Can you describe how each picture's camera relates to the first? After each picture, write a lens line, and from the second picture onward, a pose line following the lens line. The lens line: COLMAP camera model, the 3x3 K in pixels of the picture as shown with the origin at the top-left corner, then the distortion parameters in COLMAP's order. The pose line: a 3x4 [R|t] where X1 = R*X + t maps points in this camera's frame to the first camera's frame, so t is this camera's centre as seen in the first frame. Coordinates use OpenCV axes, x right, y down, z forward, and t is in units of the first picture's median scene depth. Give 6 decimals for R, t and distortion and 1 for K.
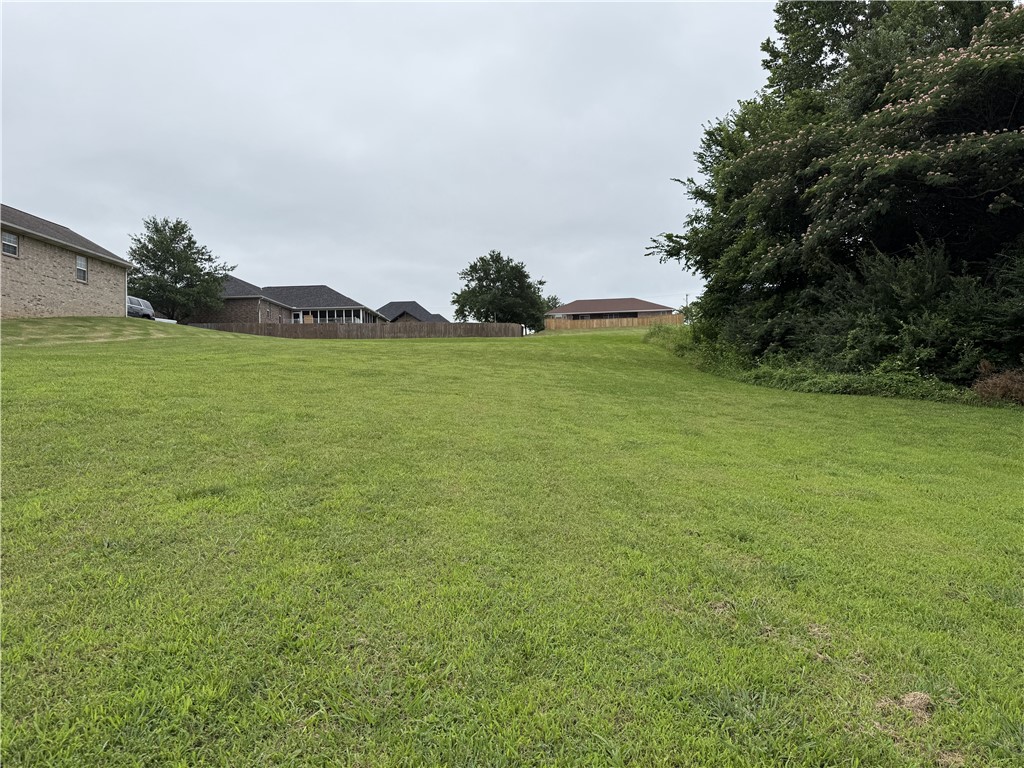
lens RADIAL K [[720.1, 0, 517.7], [0, 720.1, 380.9], [0, 0, 1]] dist [0.031071, -0.028589]
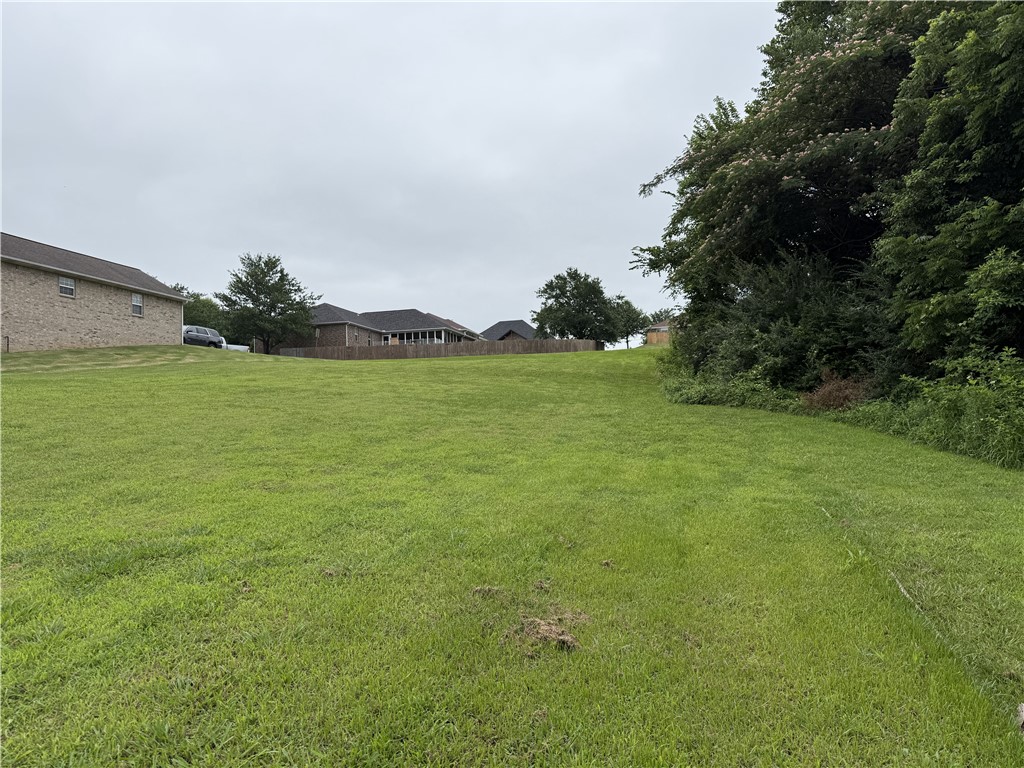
lens RADIAL K [[720.1, 0, 510.6], [0, 720.1, 388.8], [0, 0, 1]] dist [0.031071, -0.028589]
pose [[0.979996, -0.015710, -0.198397, 0.104313], [0.013253, 0.999818, -0.013706, 0.001898], [0.198576, 0.010803, 0.980026, -0.007903]]
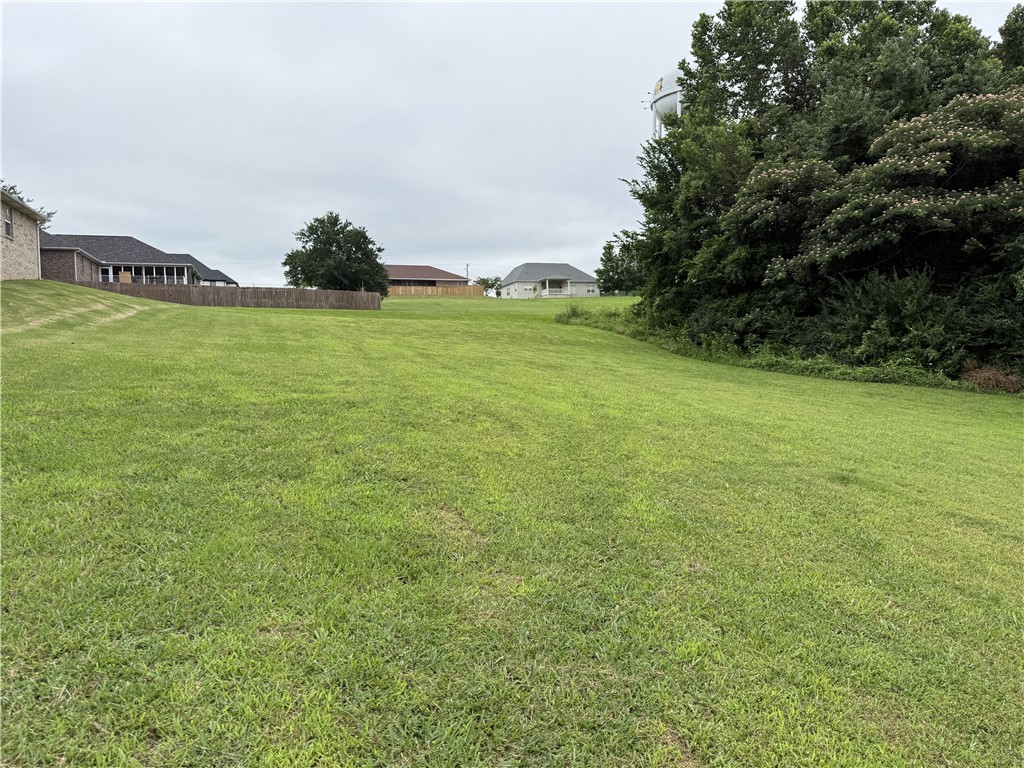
lens RADIAL K [[720.1, 0, 505.7], [0, 720.1, 386.7], [0, 0, 1]] dist [0.031071, -0.028589]
pose [[0.915554, -0.011969, 0.402017, -0.264137], [-0.014521, 0.997922, 0.062781, -0.018155], [-0.401933, -0.063317, 0.913477, 0.028557]]
